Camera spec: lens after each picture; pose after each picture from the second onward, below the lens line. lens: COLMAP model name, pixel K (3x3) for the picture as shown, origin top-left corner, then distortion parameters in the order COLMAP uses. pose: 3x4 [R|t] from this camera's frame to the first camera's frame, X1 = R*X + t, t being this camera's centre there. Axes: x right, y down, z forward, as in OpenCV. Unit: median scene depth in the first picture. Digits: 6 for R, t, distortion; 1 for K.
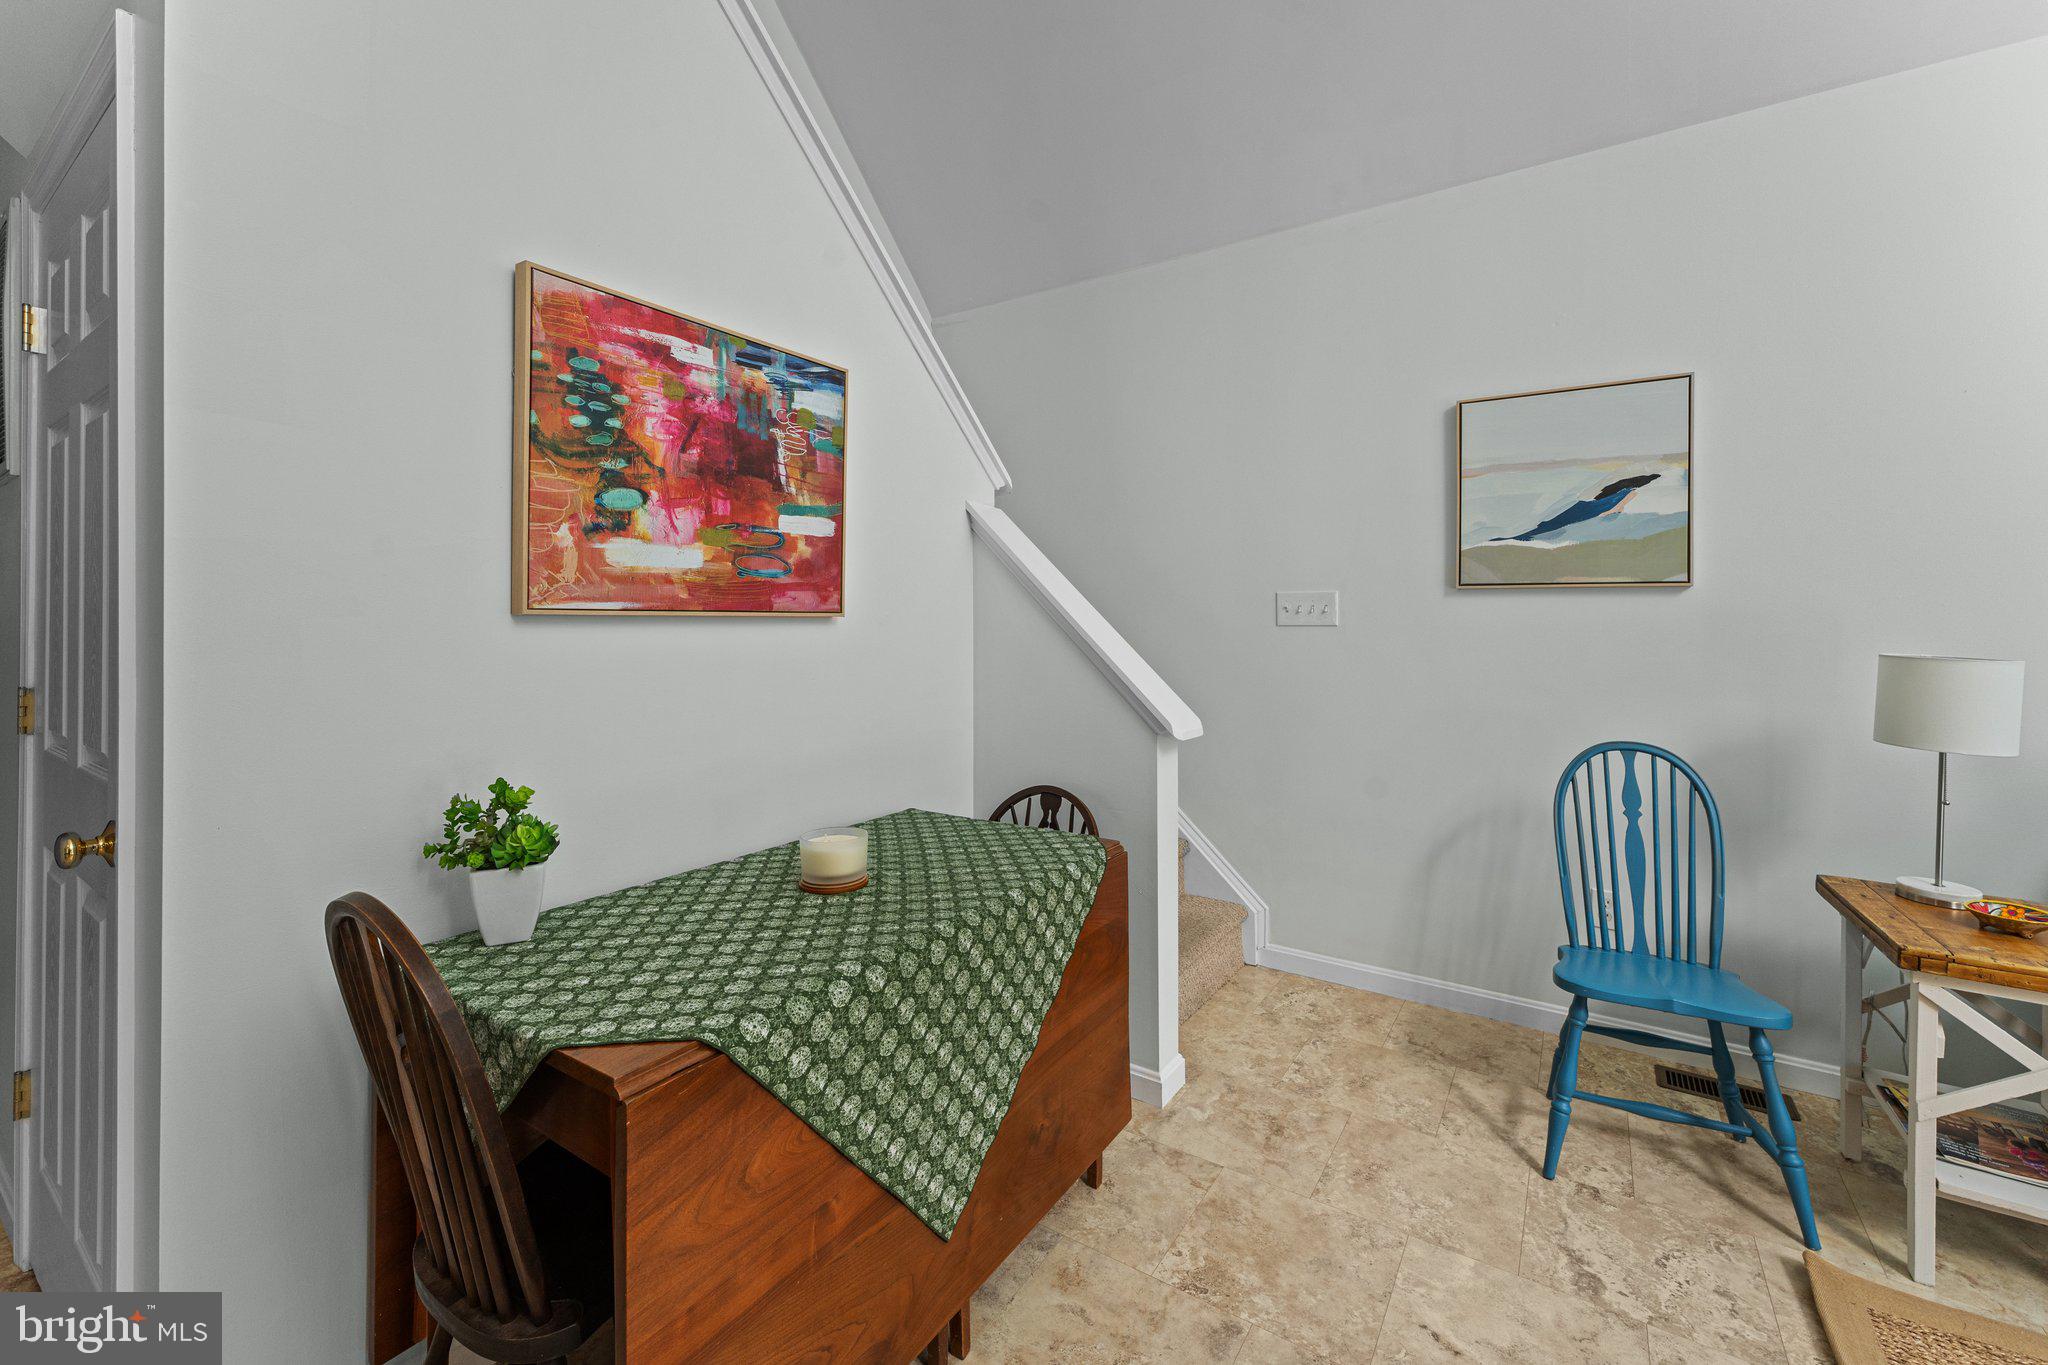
lens RADIAL K [[847.9, 0, 1018.0], [0, 847.9, 616.4], [0, 0, 1]] dist [-0.001597, 0.000153]
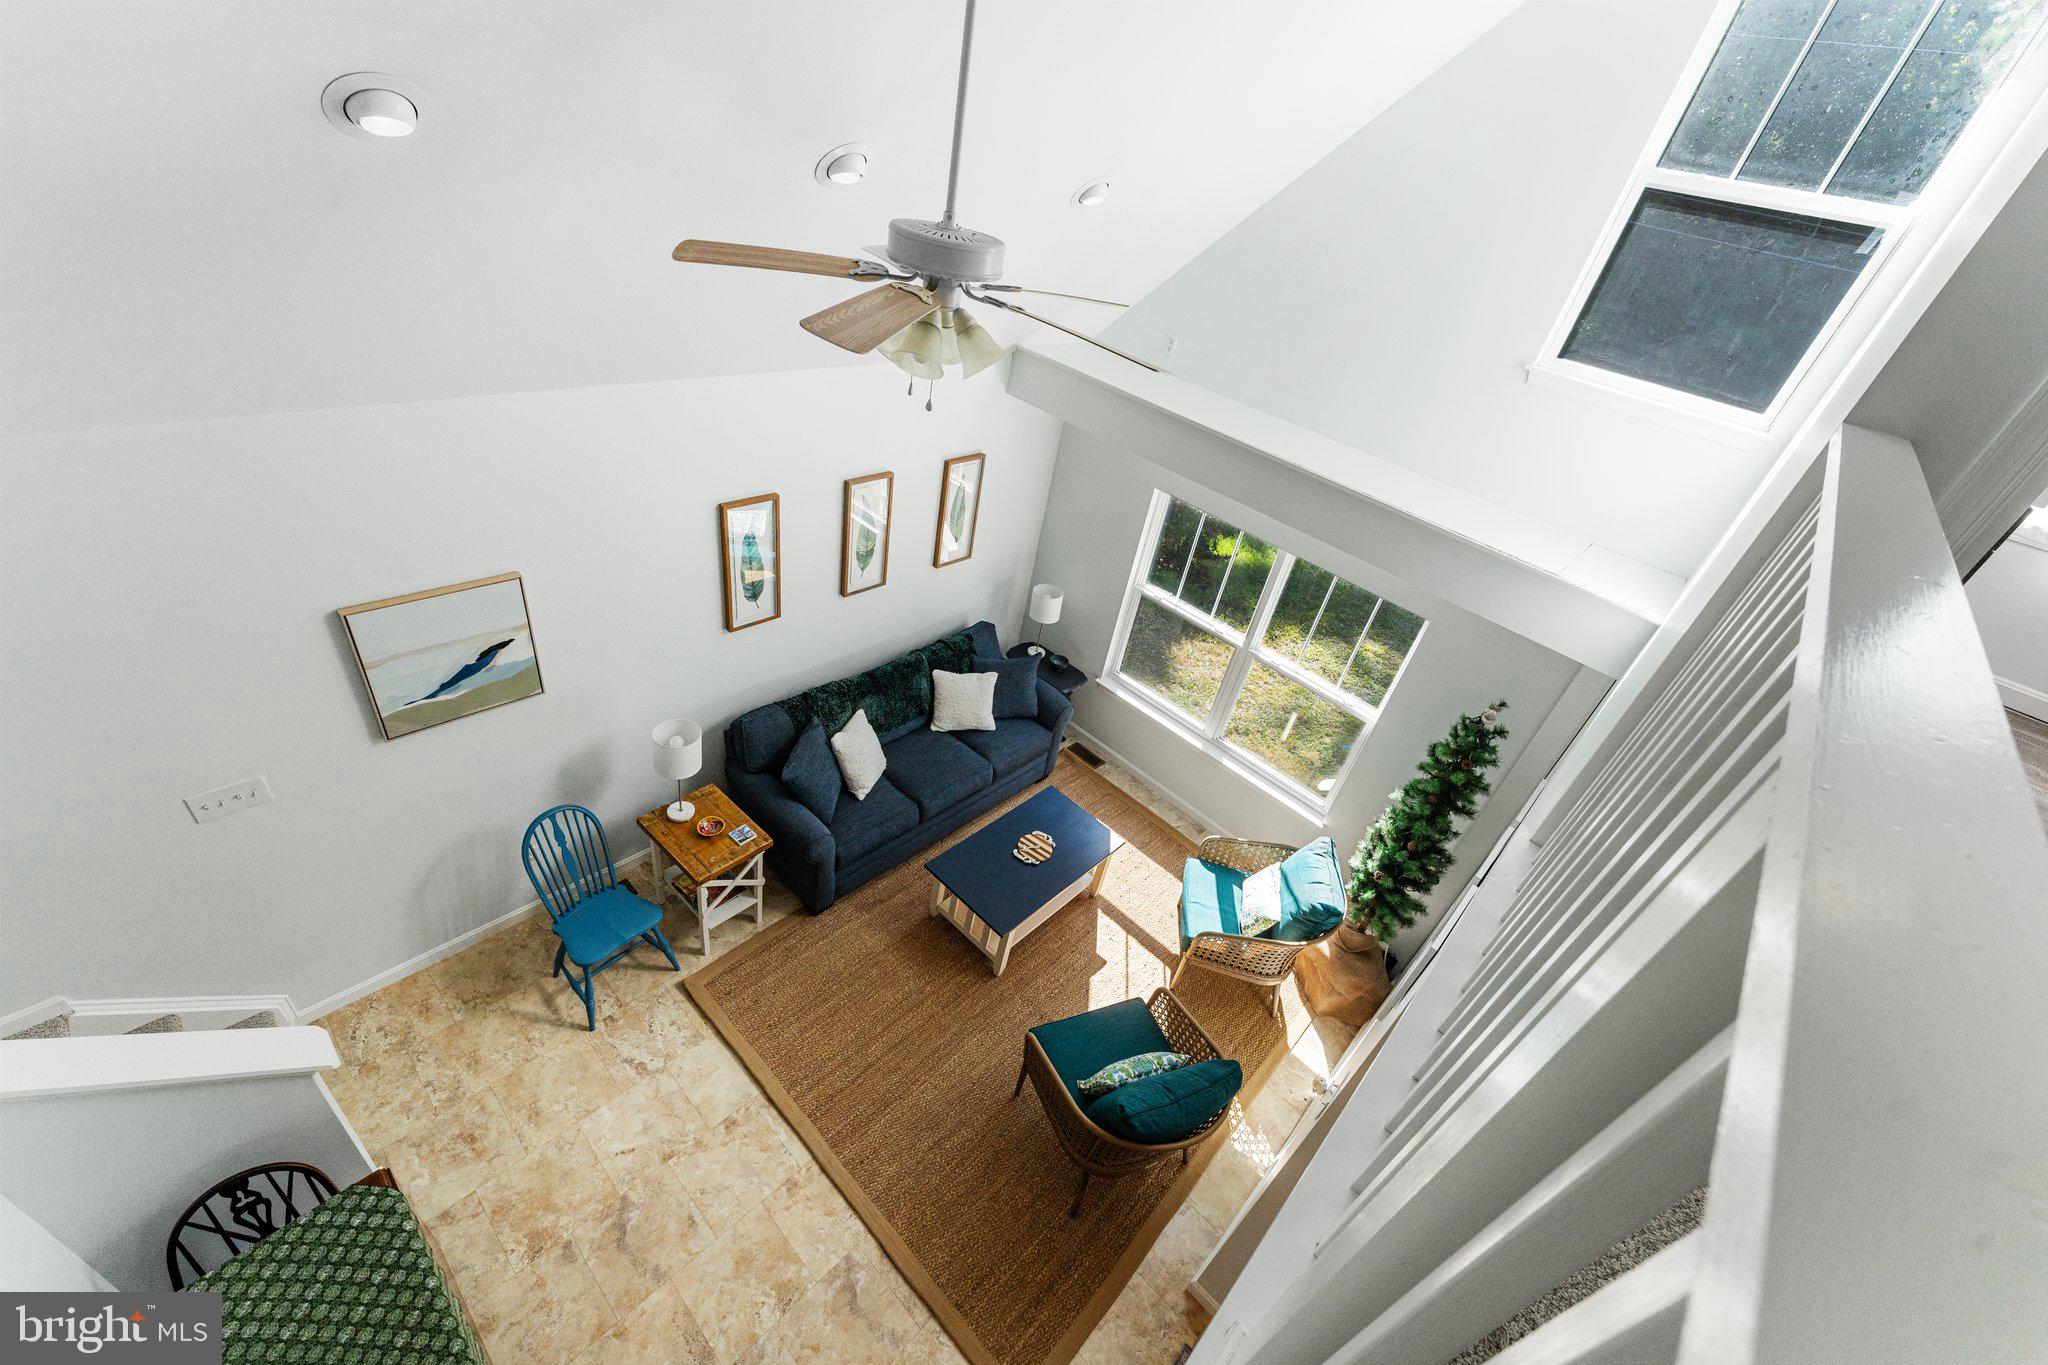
lens RADIAL K [[805.3, 0, 1024.0], [0, 805.3, 682.5], [0, 0, 1]] dist [-0.001755, 0.000072]
pose [[0.156172, -0.550222, 0.820284, -0.332864], [-0.179180, 0.800914, 0.571342, -1.226213], [-0.971342, -0.236206, 0.026492, 0.102775]]
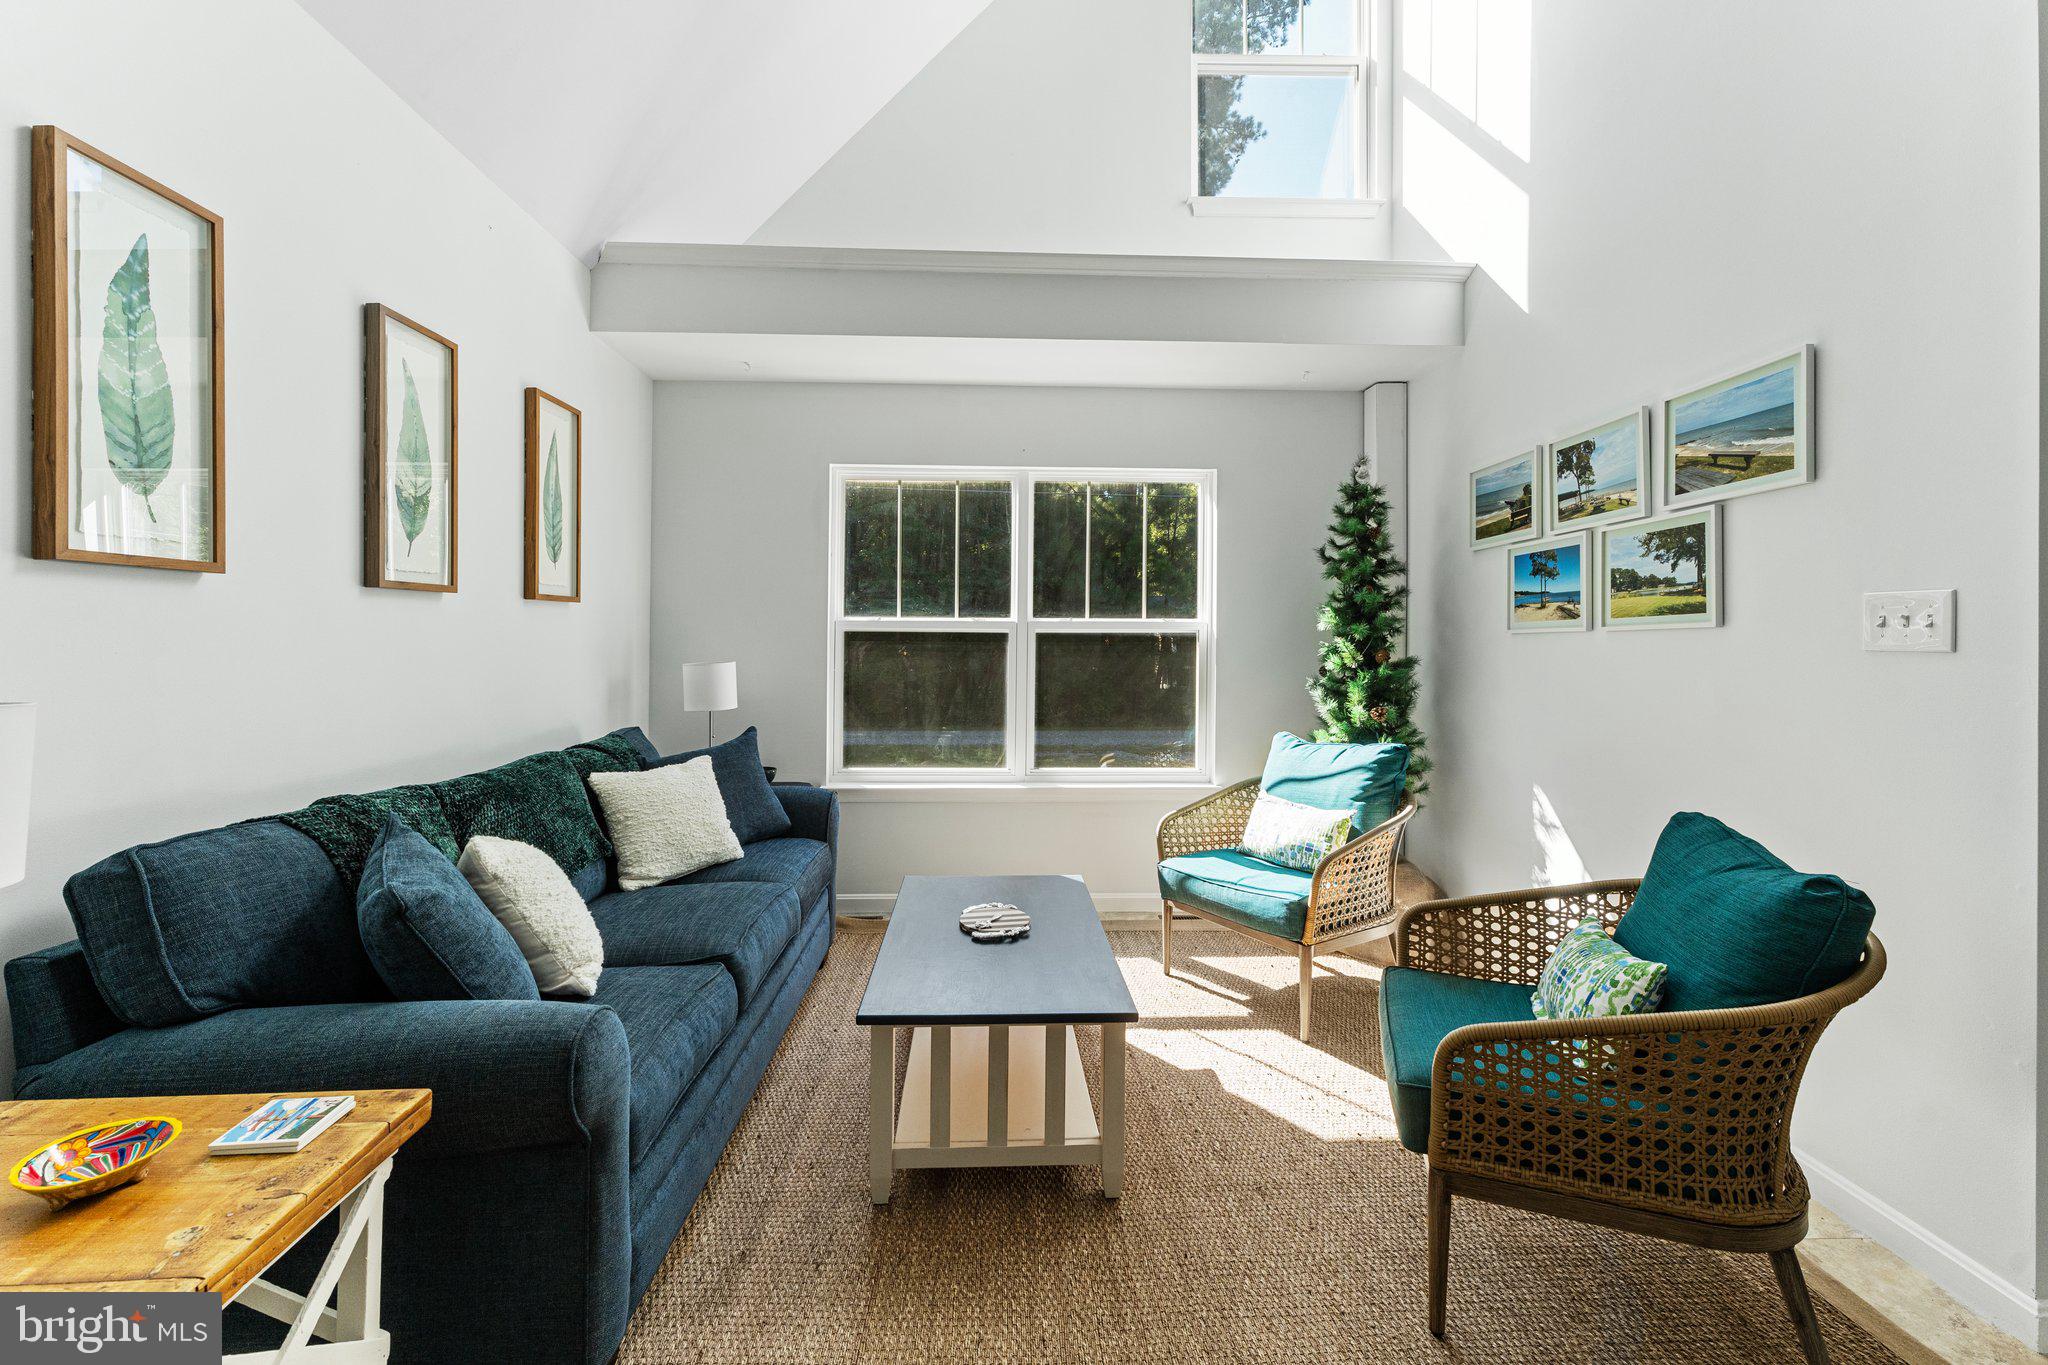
lens RADIAL K [[835.1, 0, 1012.8], [0, 835.1, 632.5], [0, 0, 1]] dist [-0.000033, 0.000043]
pose [[-0.580756, 0.003873, 0.814069, 0.296317], [-0.007605, 0.999919, -0.010182, 0.008753], [-0.814042, -0.012105, -0.580679, 0.663462]]
